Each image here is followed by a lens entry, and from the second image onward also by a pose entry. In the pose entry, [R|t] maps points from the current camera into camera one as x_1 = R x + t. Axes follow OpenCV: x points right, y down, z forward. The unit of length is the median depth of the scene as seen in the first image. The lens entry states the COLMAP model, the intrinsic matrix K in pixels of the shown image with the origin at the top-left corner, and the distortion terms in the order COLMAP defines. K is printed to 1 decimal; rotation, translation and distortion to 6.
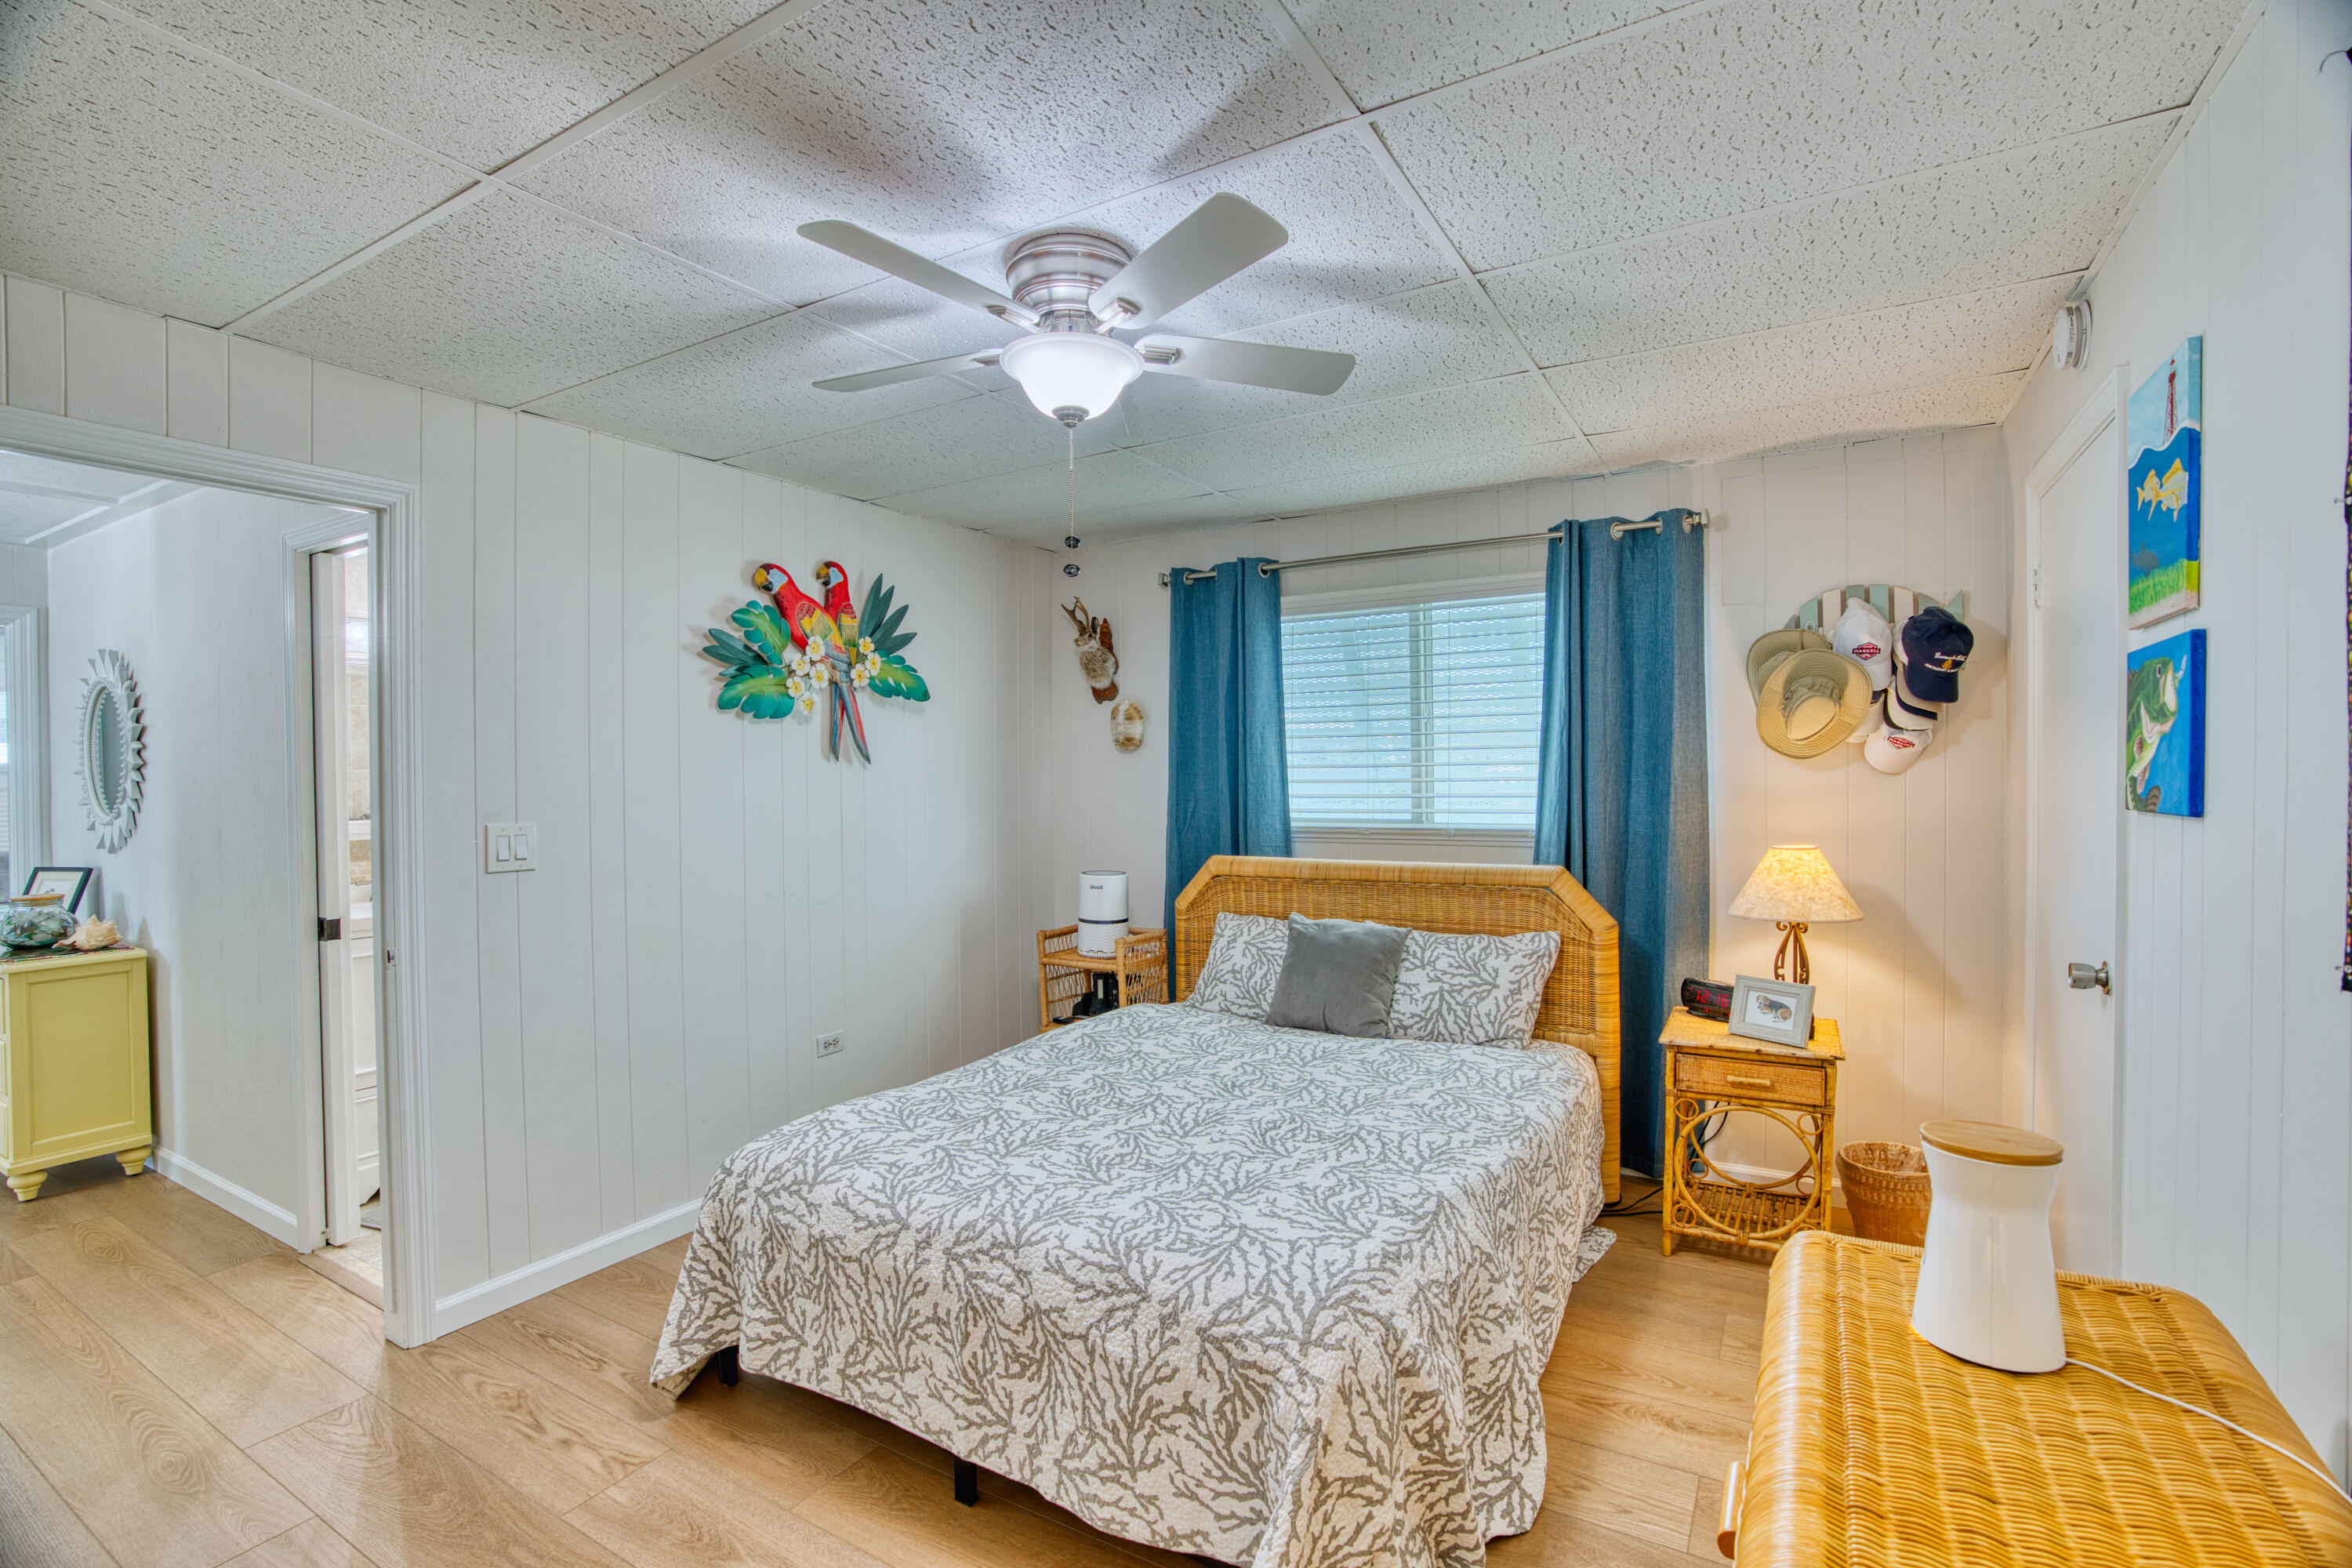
lens RADIAL K [[1115.1, 0, 1190.7], [0, 1115.1, 783.8], [0, 0, 1]] dist [-0.050686, 0.023015]
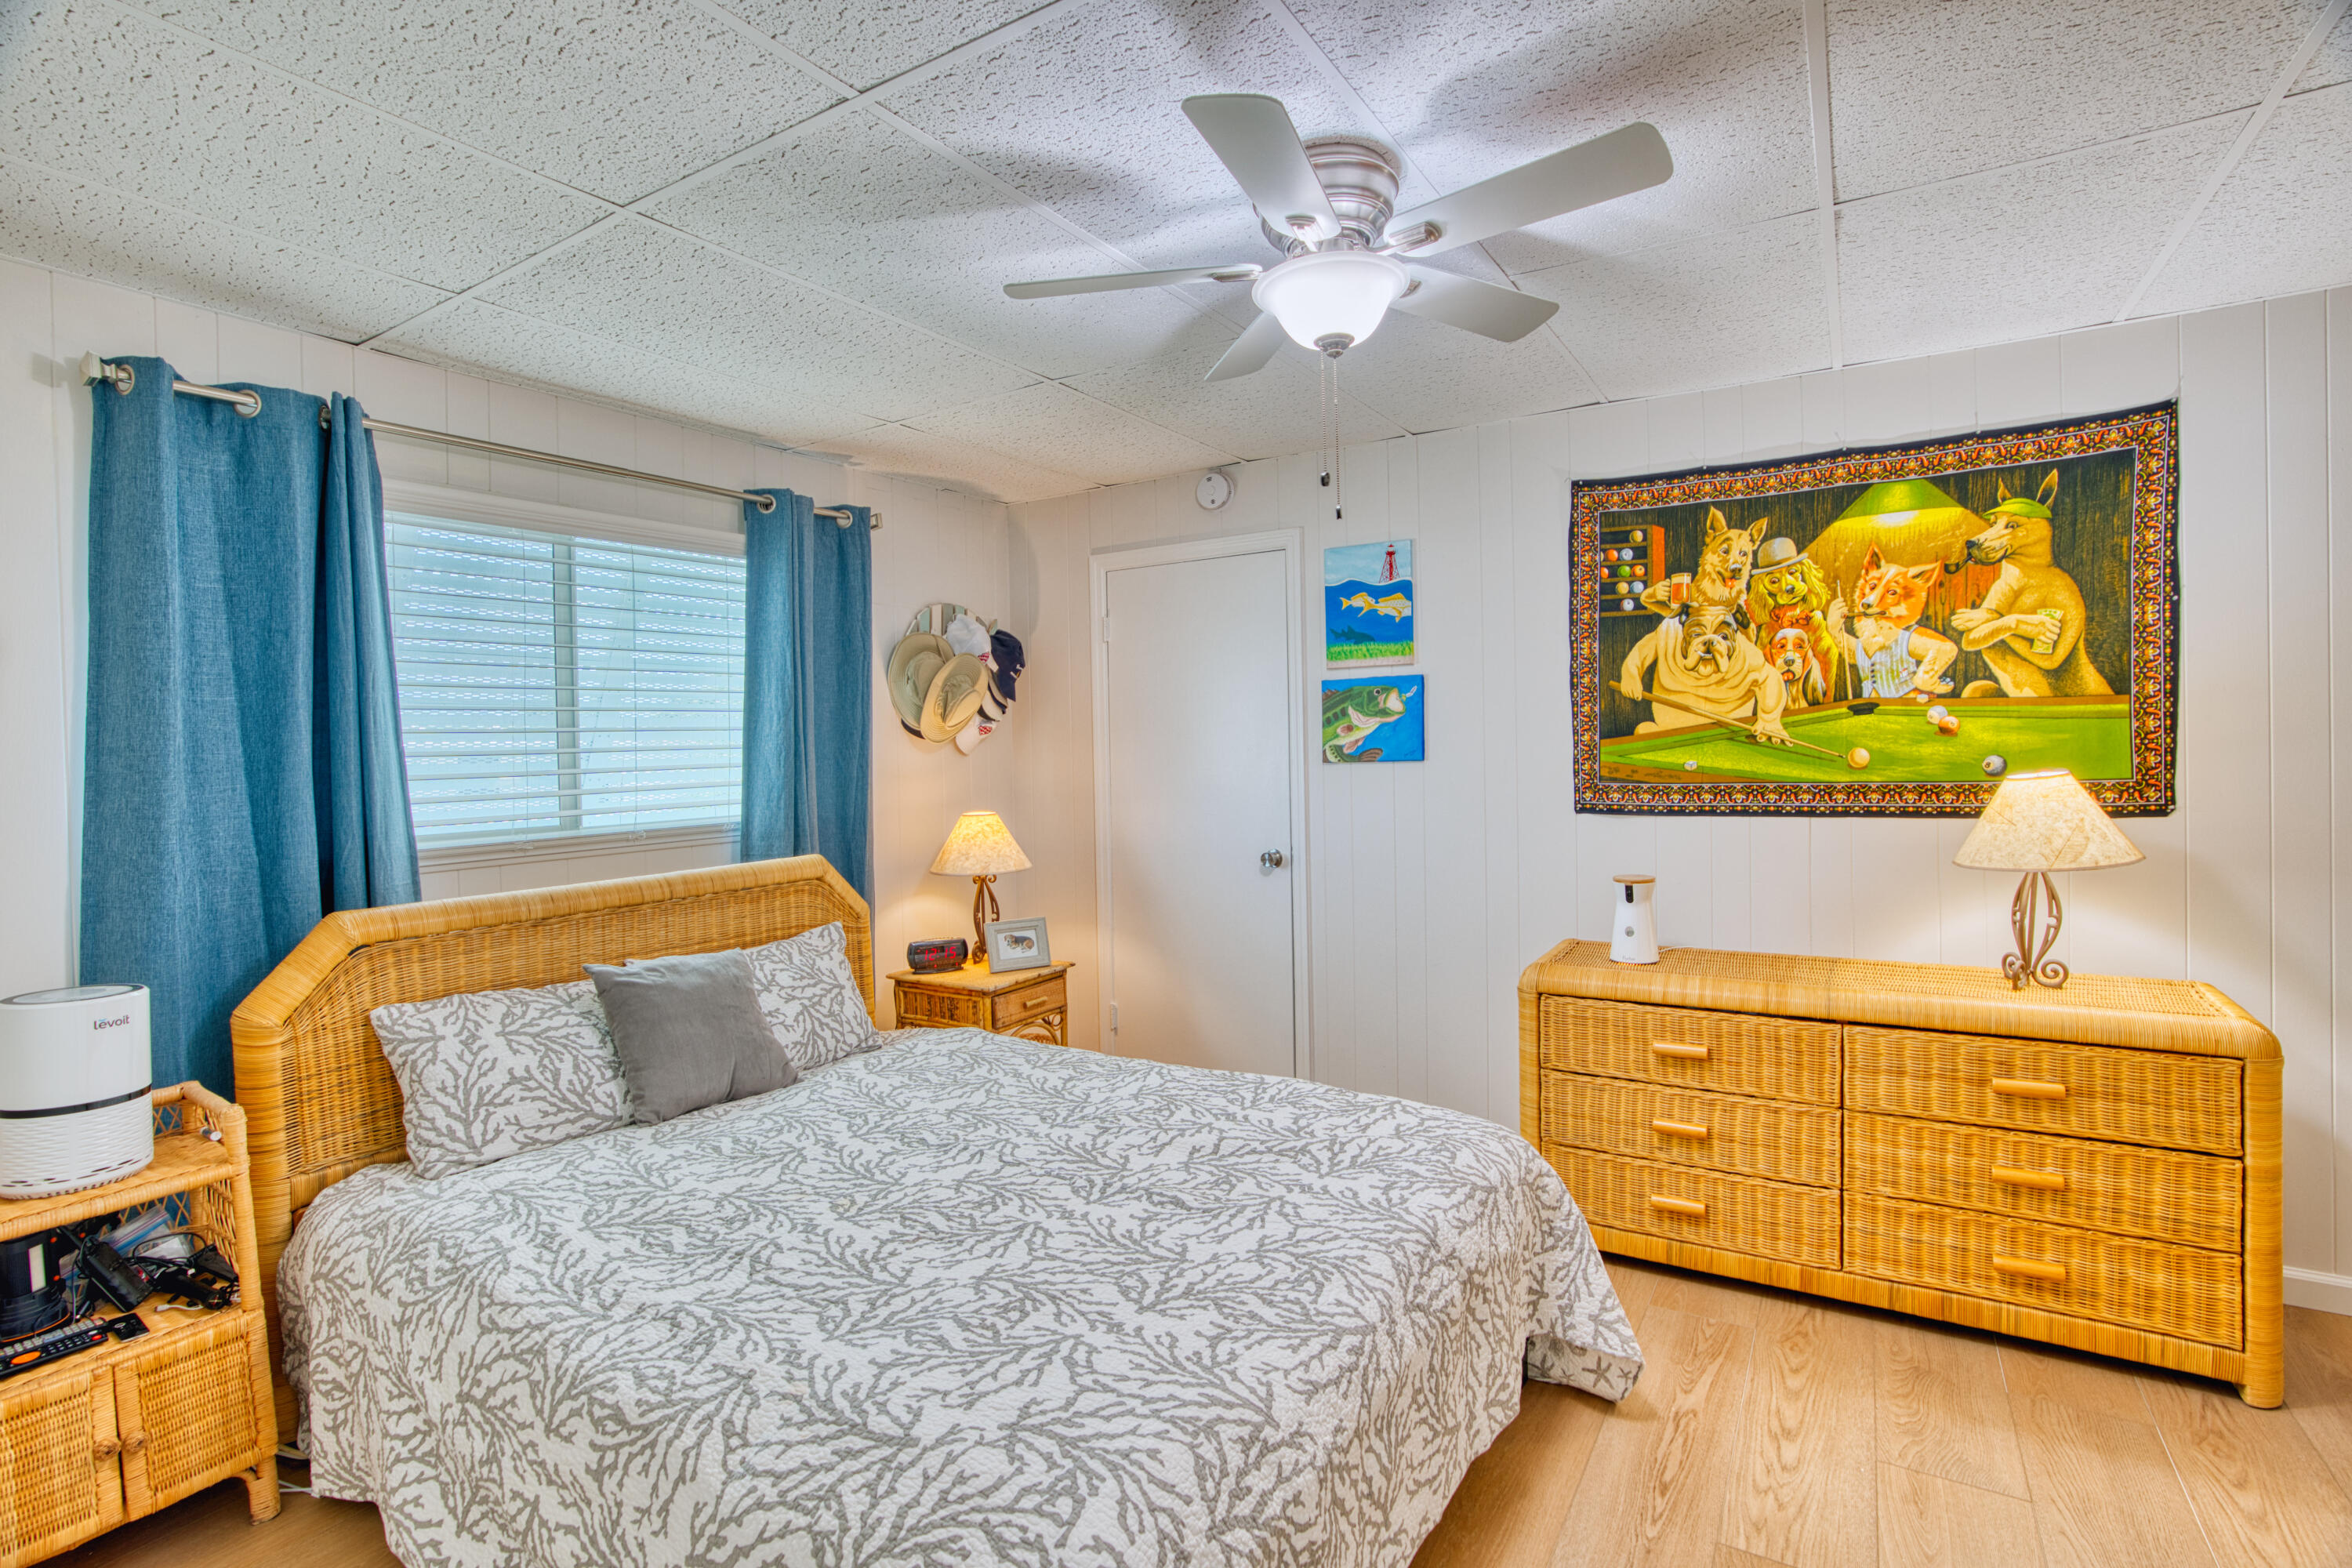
lens RADIAL K [[1115.1, 0, 1183.5], [0, 1115.1, 775.5], [0, 0, 1]] dist [-0.050686, 0.023015]
pose [[0.008228, -0.014664, 0.999859, -0.509096], [0.039287, 0.999125, 0.014330, 0.004672], [-0.999194, 0.039164, 0.008797, 0.562814]]
